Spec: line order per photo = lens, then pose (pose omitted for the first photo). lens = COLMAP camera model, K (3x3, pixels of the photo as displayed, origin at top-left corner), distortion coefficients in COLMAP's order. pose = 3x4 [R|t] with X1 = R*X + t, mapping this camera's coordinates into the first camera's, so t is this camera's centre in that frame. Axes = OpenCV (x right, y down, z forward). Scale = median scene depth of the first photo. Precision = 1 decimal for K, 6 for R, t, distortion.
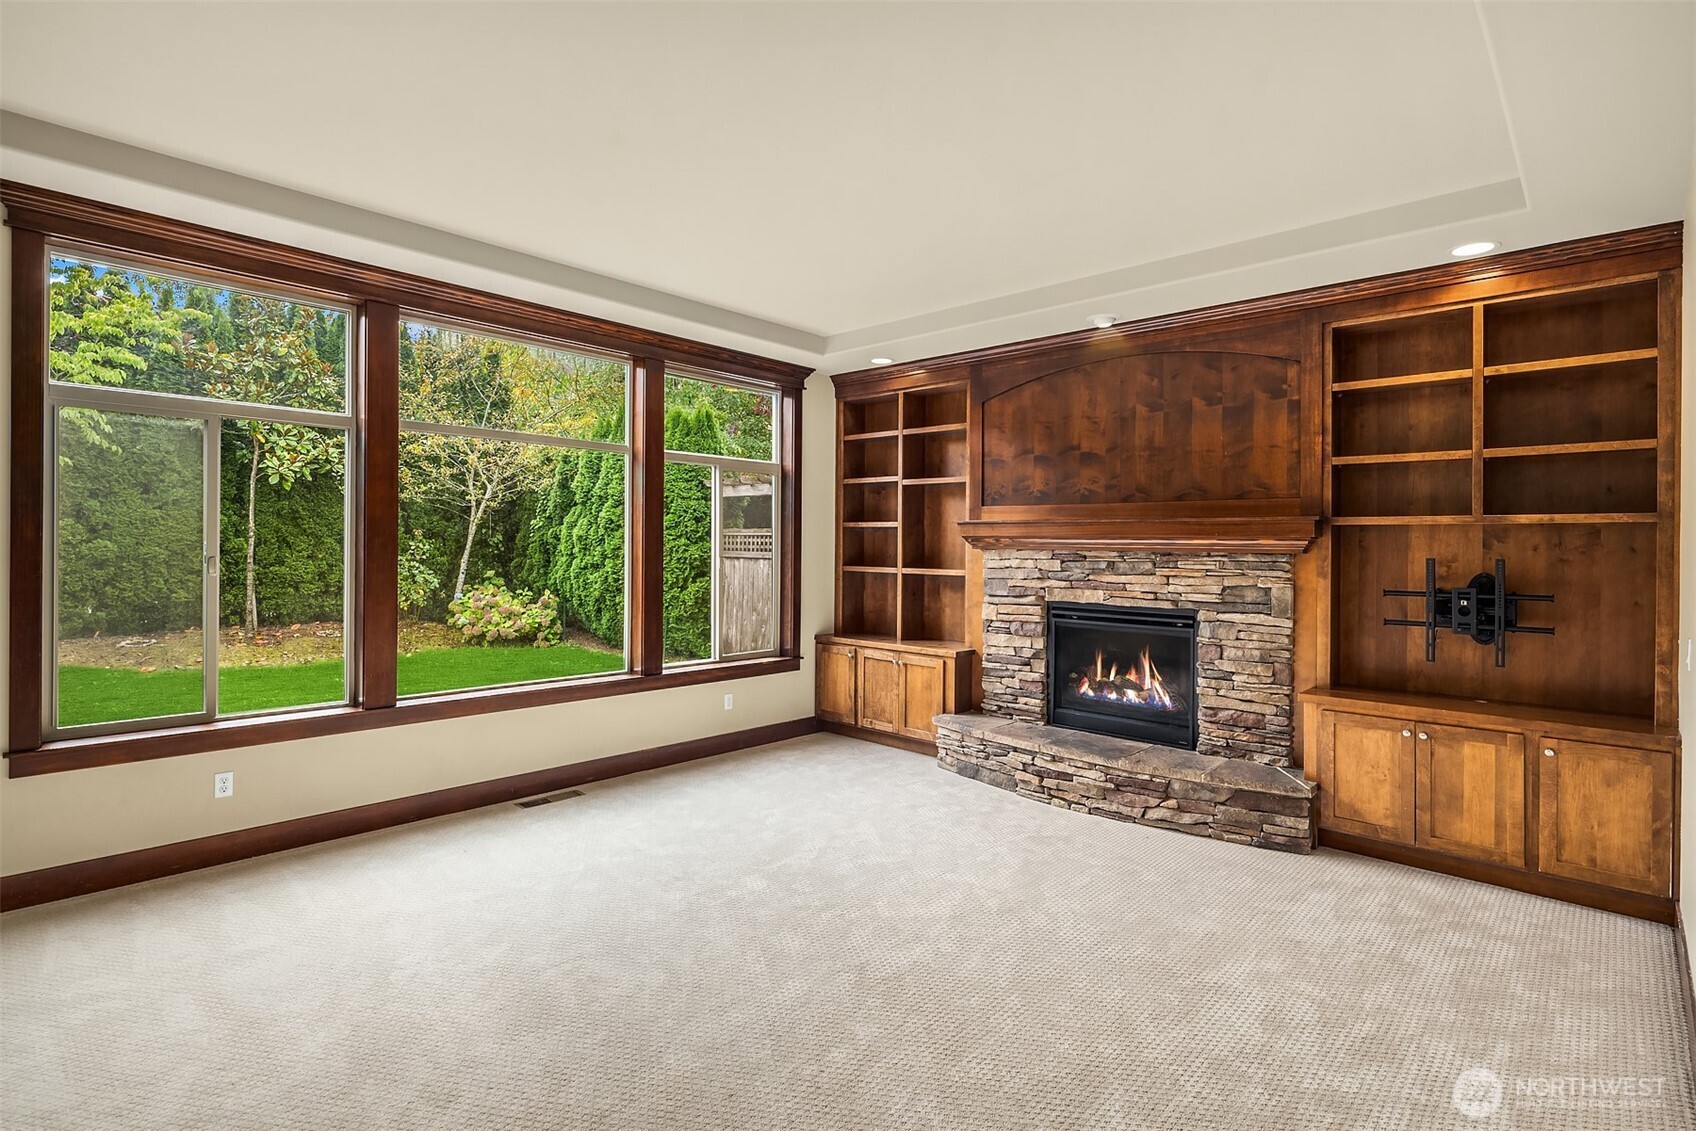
lens RADIAL K [[819.9, 0, 846.0], [0, 819.9, 543.3], [0, 0, 1]] dist [-0.000783, -0.000673]
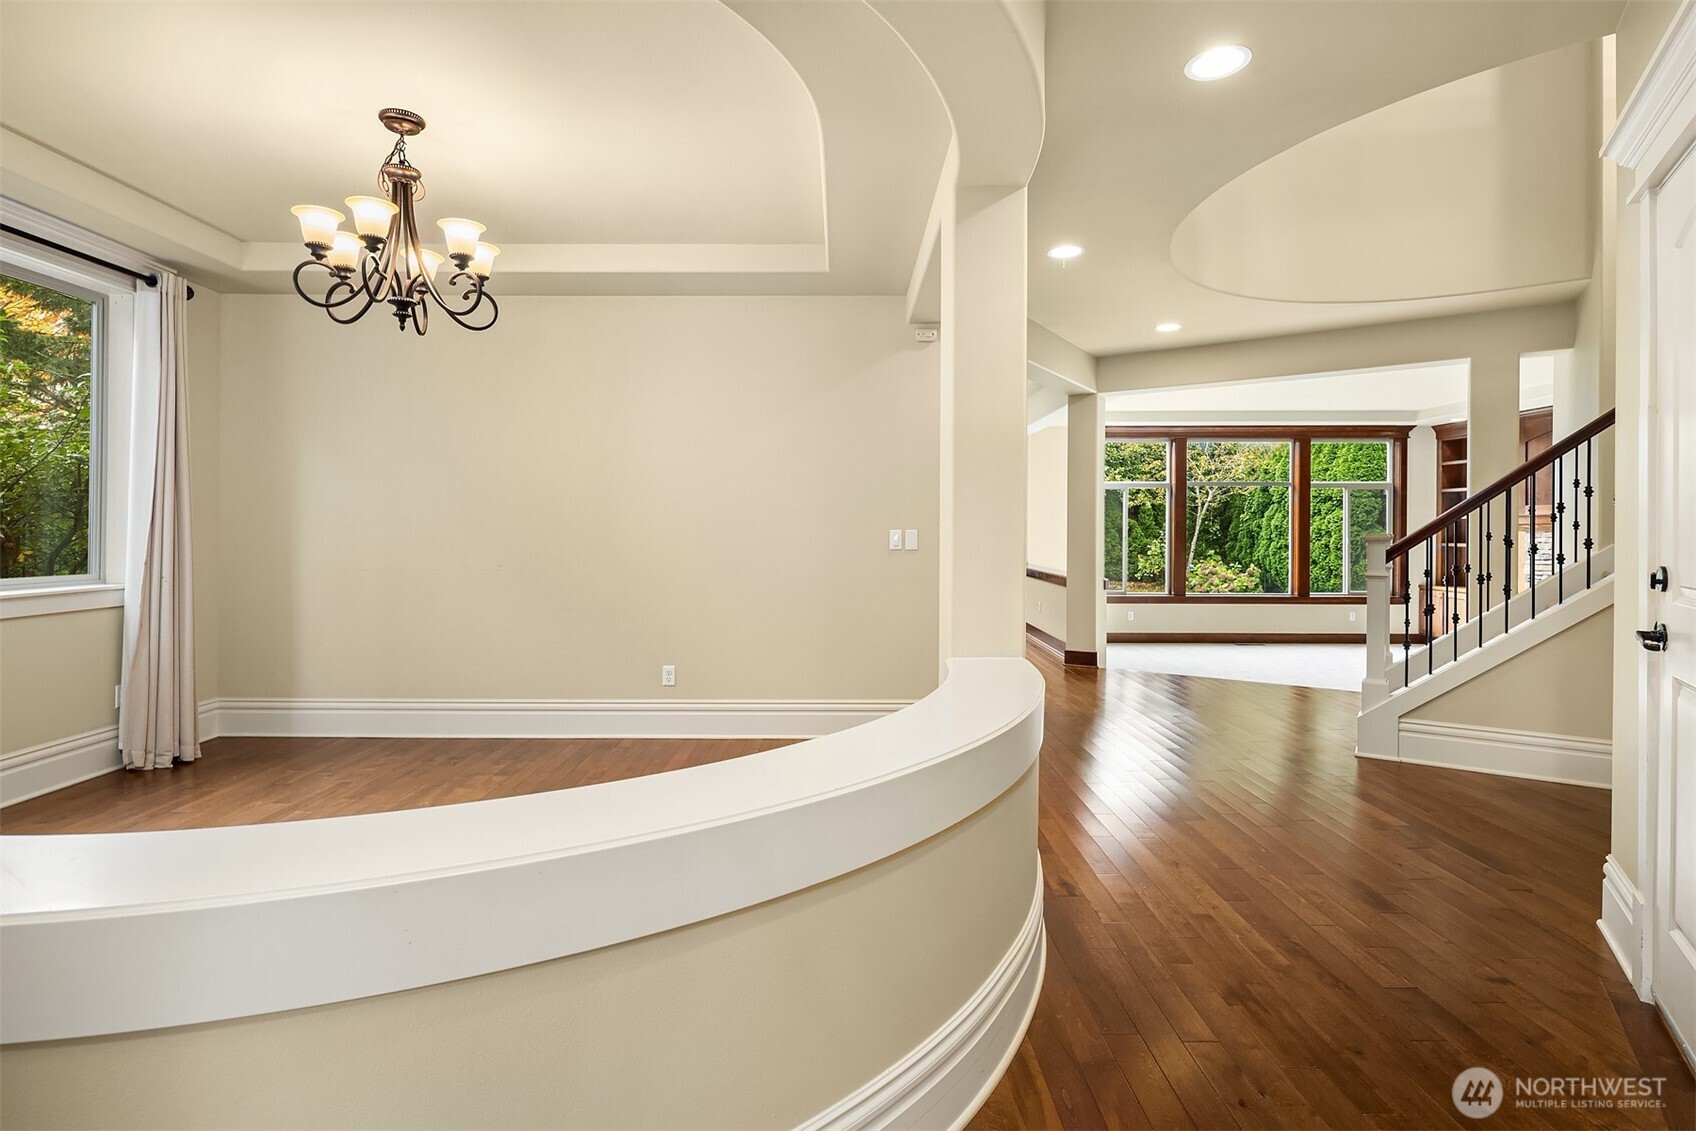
lens RADIAL K [[819.9, 0, 846.0], [0, 819.9, 543.3], [0, 0, 1]] dist [-0.000783, -0.000673]
pose [[0.686242, 0.001296, -0.727372, 0.474687], [0.009542, 0.999896, 0.010784, -0.001827], [0.727311, -0.014341, 0.686159, -1.245072]]
